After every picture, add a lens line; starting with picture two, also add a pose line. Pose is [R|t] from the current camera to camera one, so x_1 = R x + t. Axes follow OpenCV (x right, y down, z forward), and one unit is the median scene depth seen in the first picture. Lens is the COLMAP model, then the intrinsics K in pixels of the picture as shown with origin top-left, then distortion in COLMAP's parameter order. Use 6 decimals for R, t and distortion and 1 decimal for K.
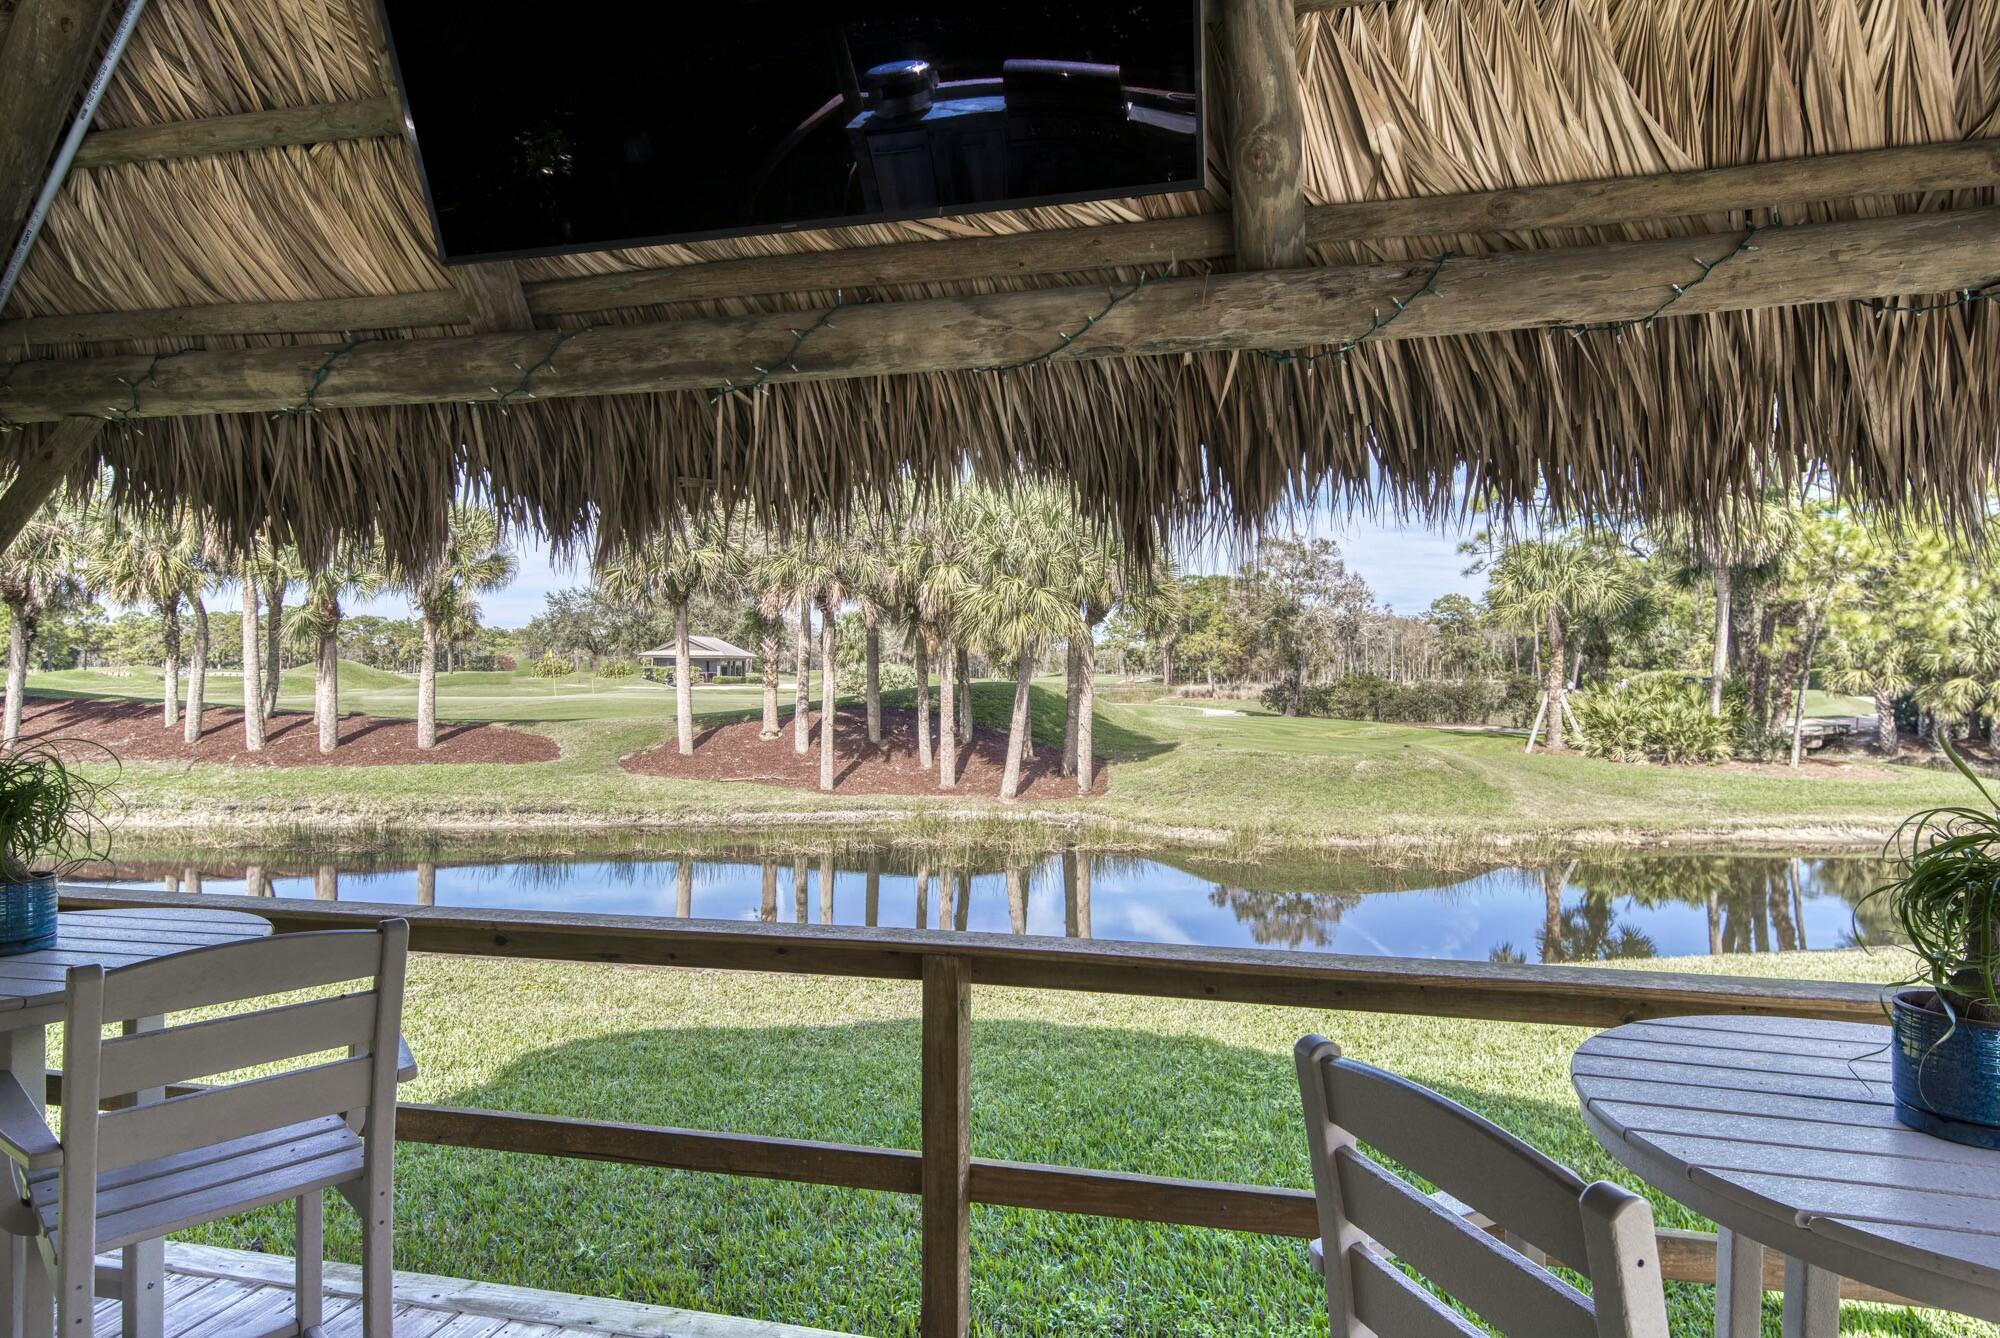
lens RADIAL K [[1118.5, 0, 1003.2], [0, 1118.5, 685.3], [0, 0, 1]] dist [0.002482, -0.002204]
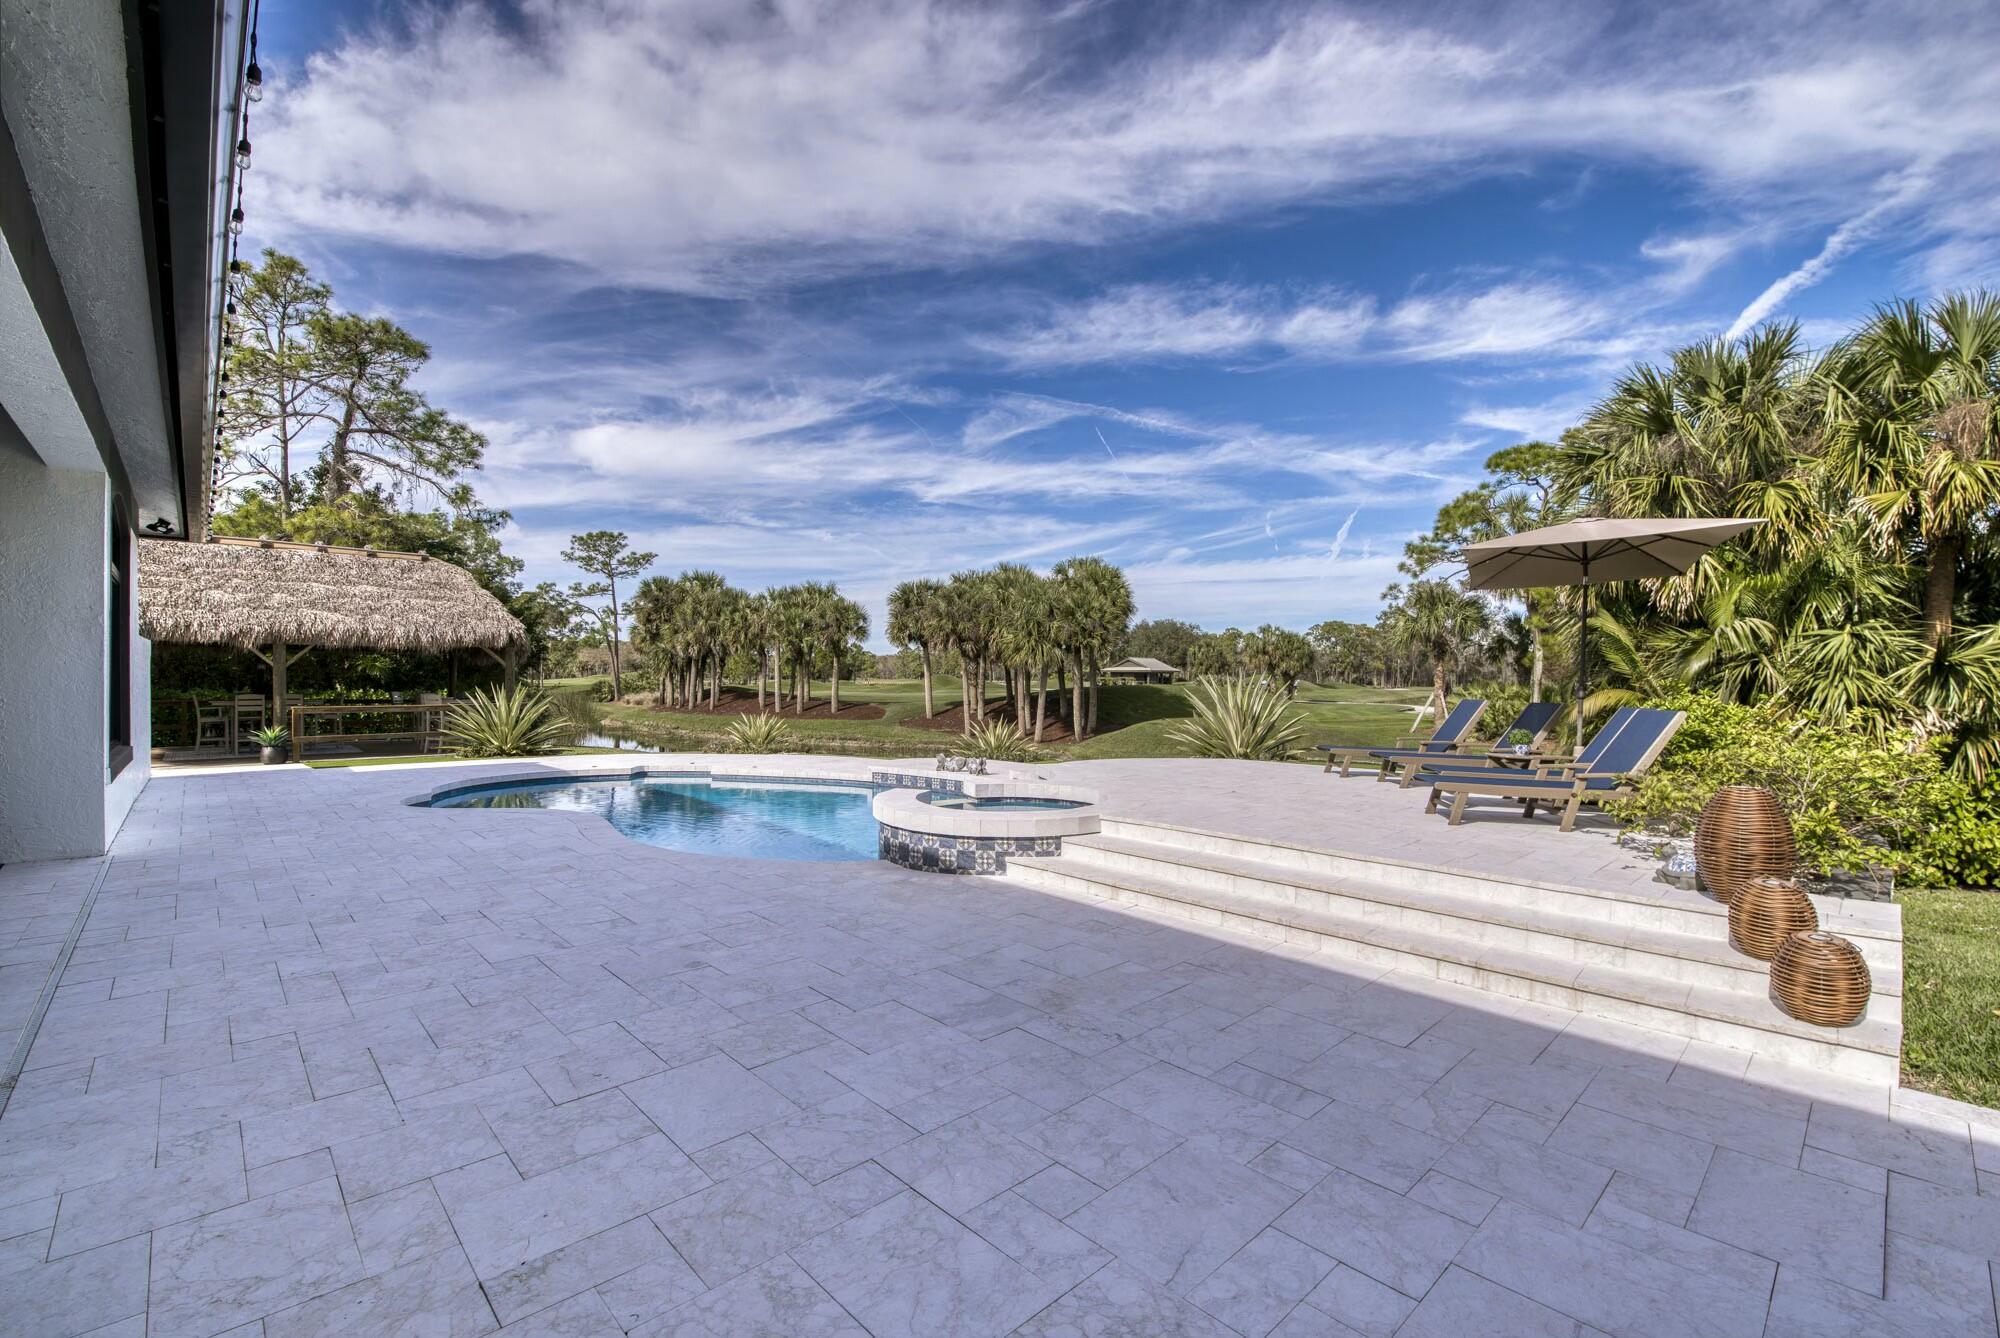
lens RADIAL K [[855.8, 0, 1033.7], [0, 855.8, 691.4], [0, 0, 1]] dist [-0.010760, -0.005578]
pose [[0.856741, 0.004548, -0.515726, 0.679903], [-0.005332, 0.999986, -0.000040, 0.009256], [0.515719, 0.002784, 0.856753, -0.259643]]
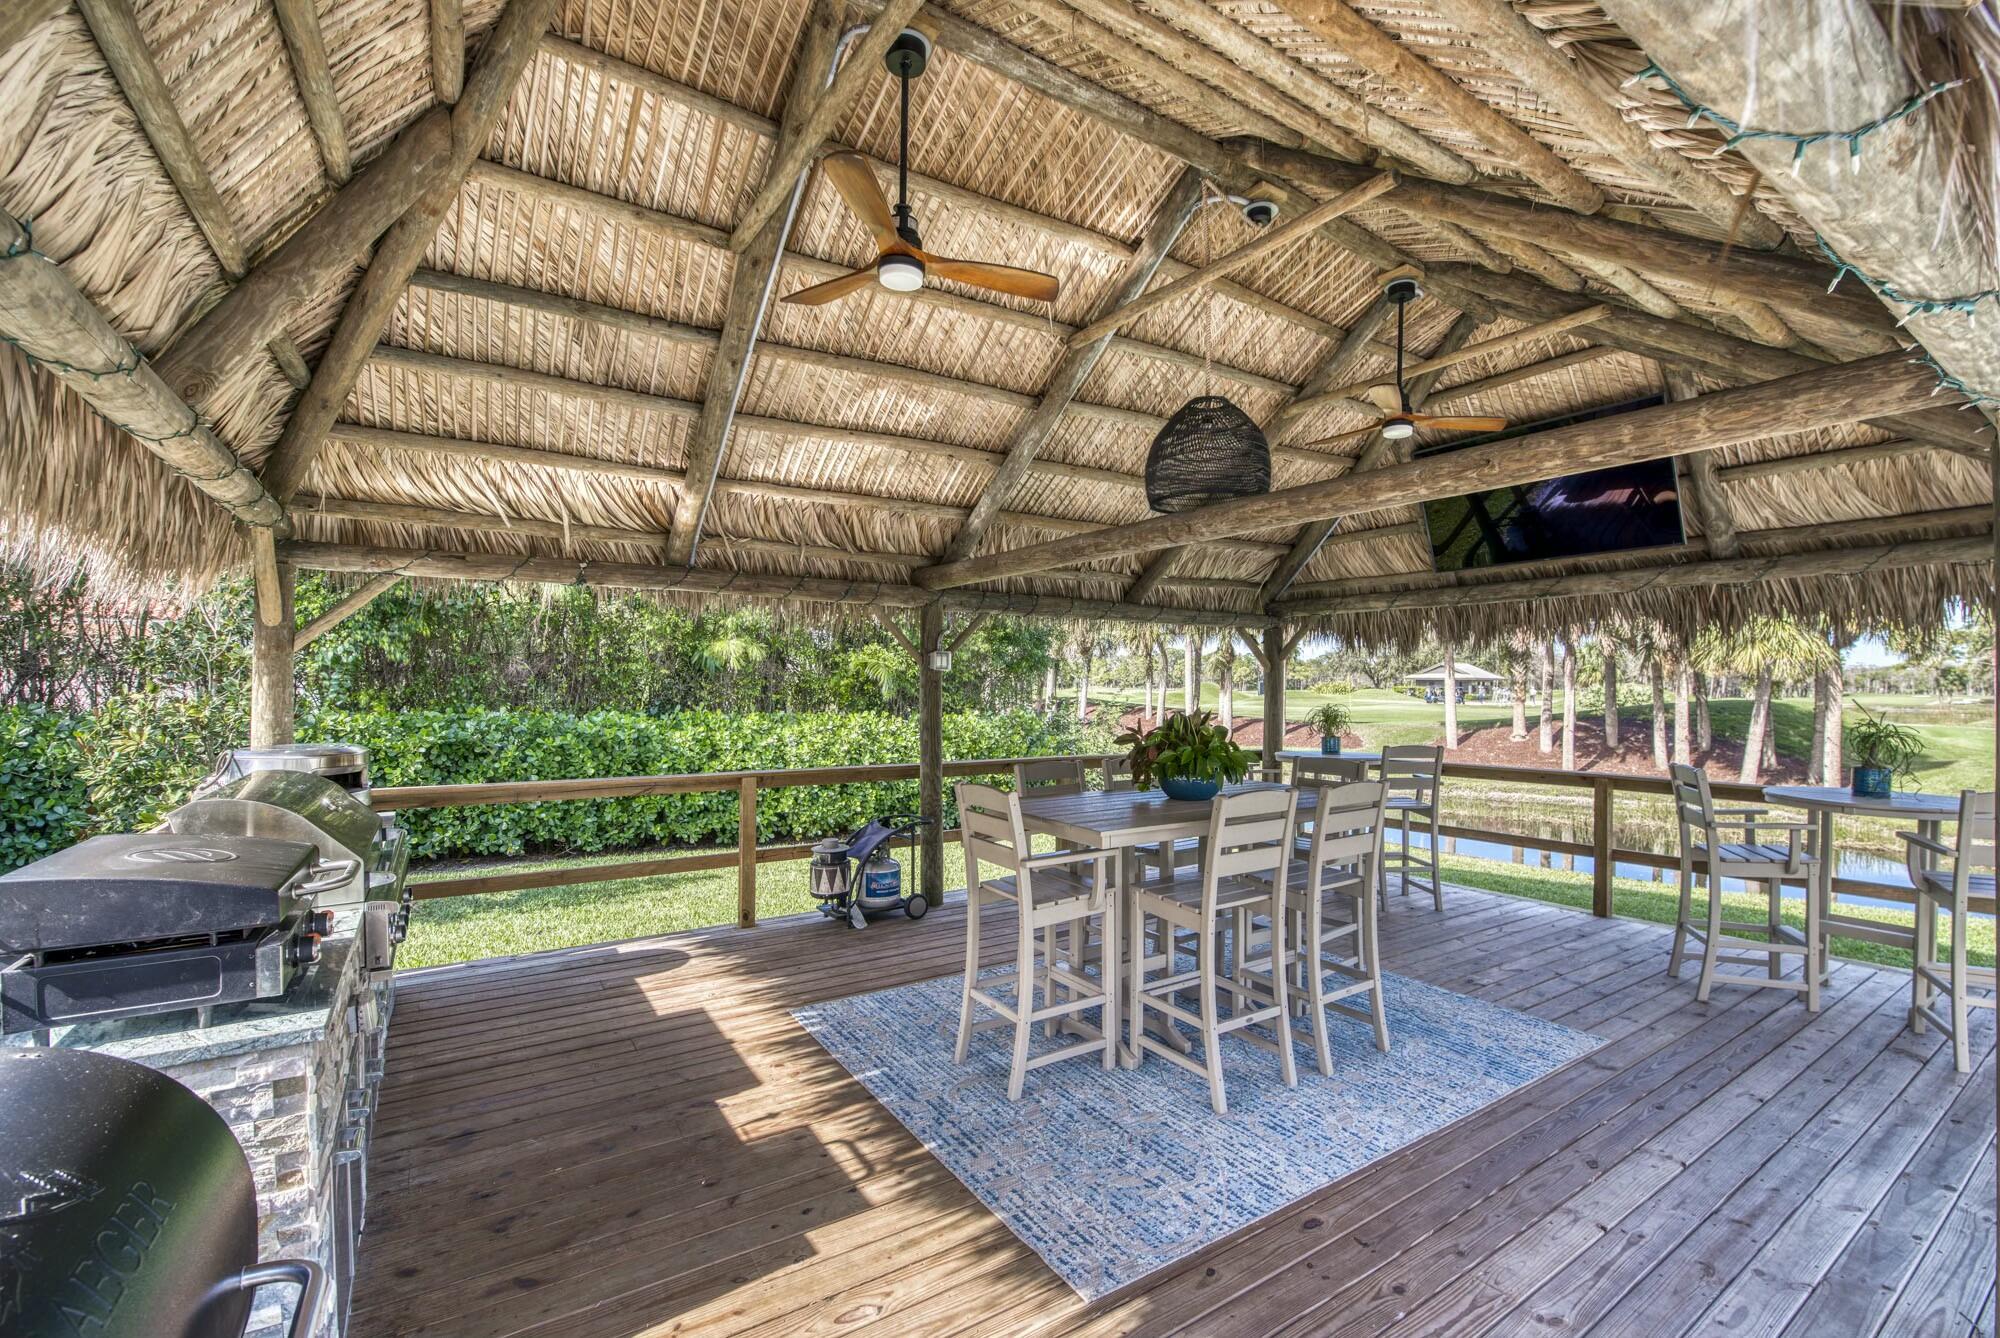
lens RADIAL K [[855.8, 0, 1031.5], [0, 855.8, 688.8], [0, 0, 1]] dist [-0.010760, -0.005578]
pose [[0.751408, 0.001173, -0.659837, 0.025306], [-0.010474, 0.999894, -0.010151, 0.002542], [0.659755, 0.014539, 0.751340, -0.146624]]
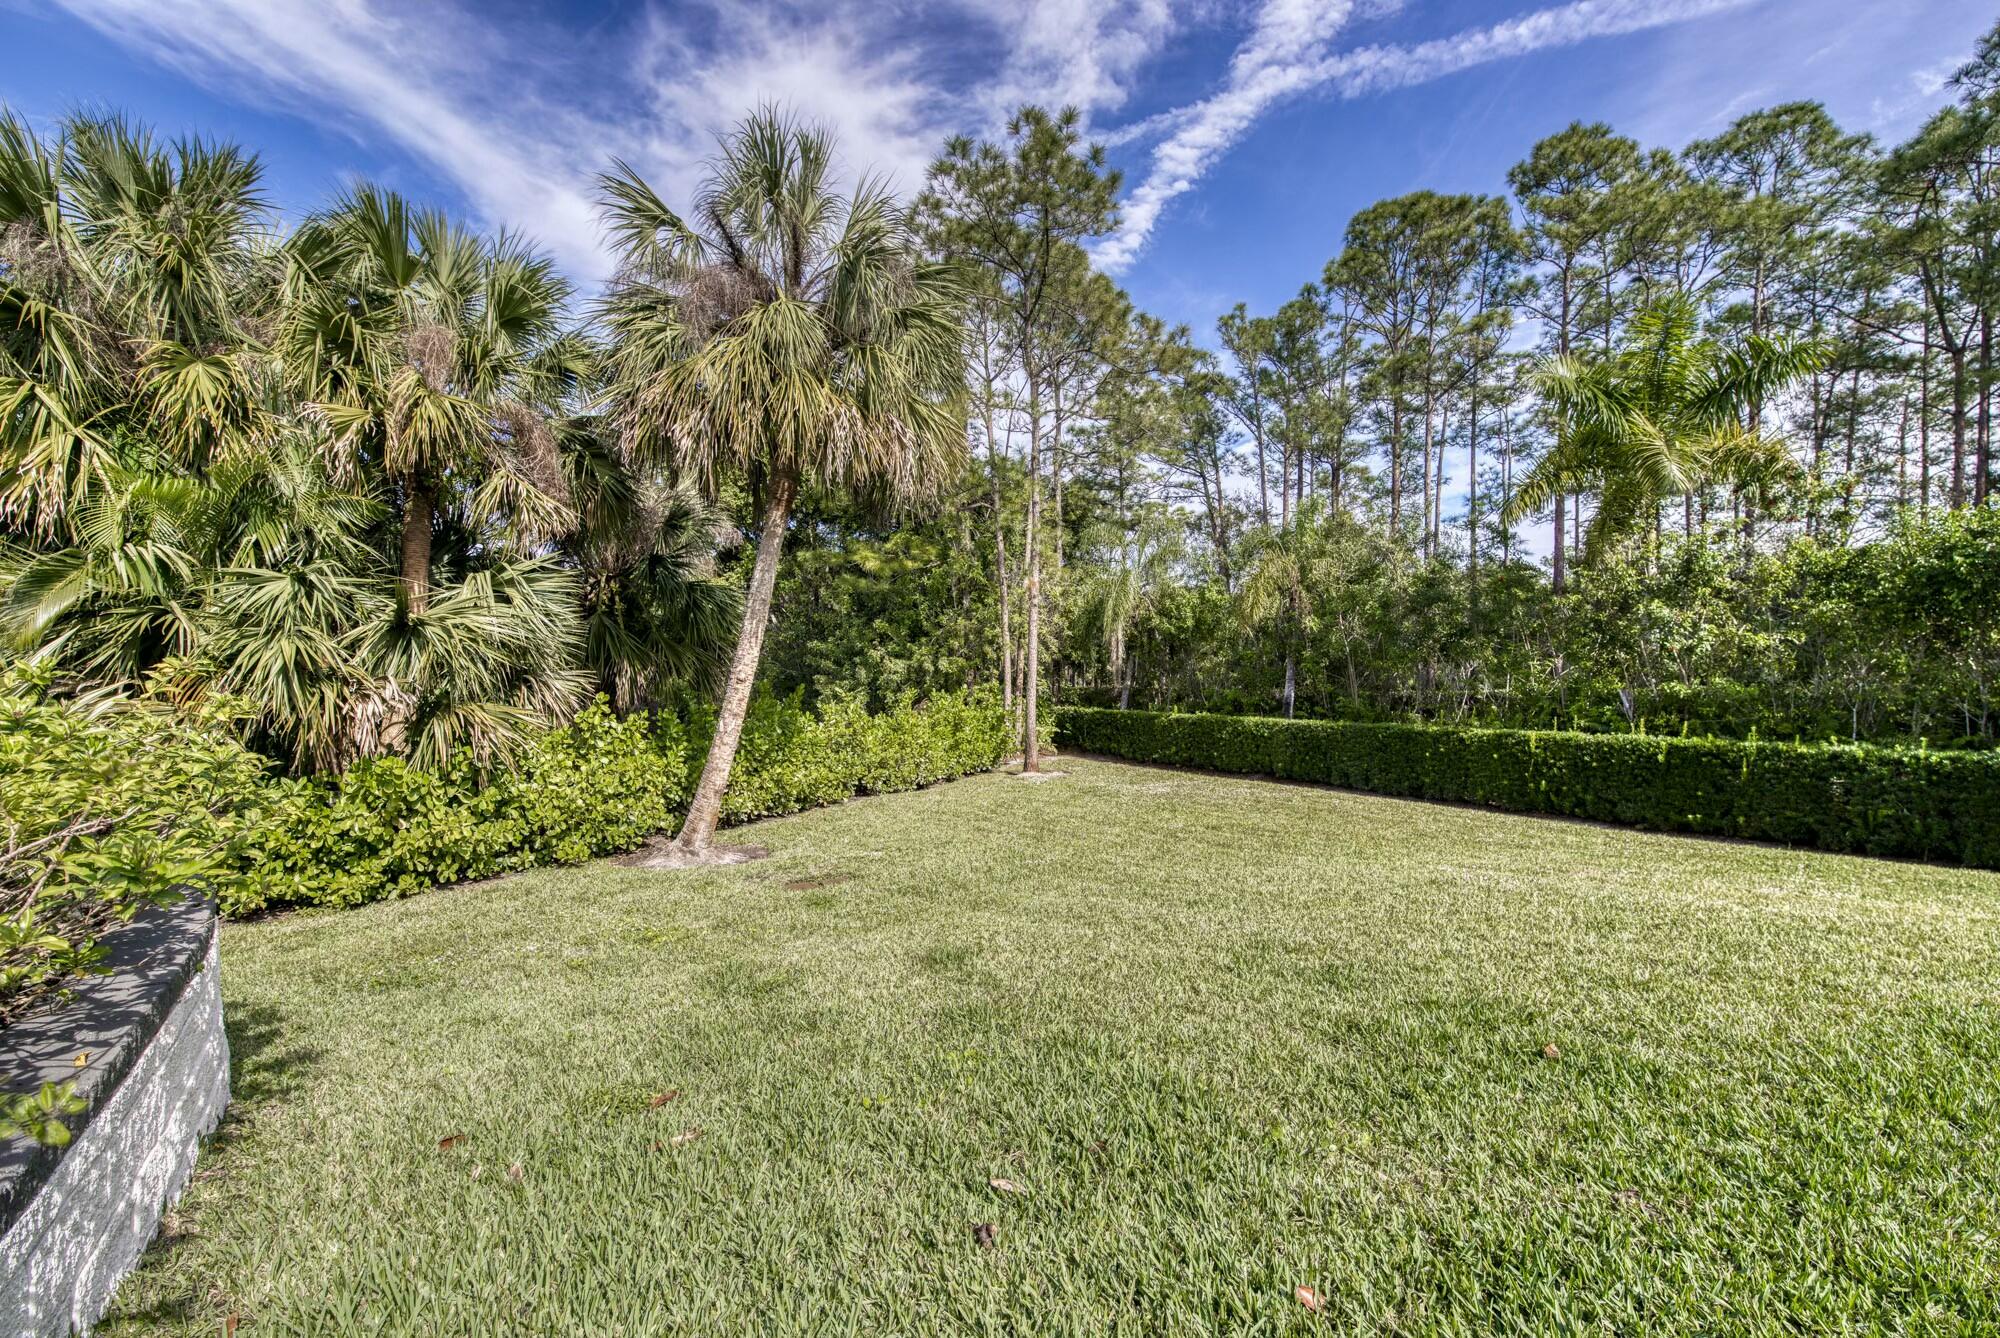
lens RADIAL K [[855.8, 0, 993.7], [0, 855.8, 677.4], [0, 0, 1]] dist [-0.010760, -0.005578]
pose [[0.675045, -0.005688, 0.737755, 0.736720], [0.010051, 0.999948, -0.001487, 0.015427], [-0.737708, 0.008419, 0.675067, -0.128639]]
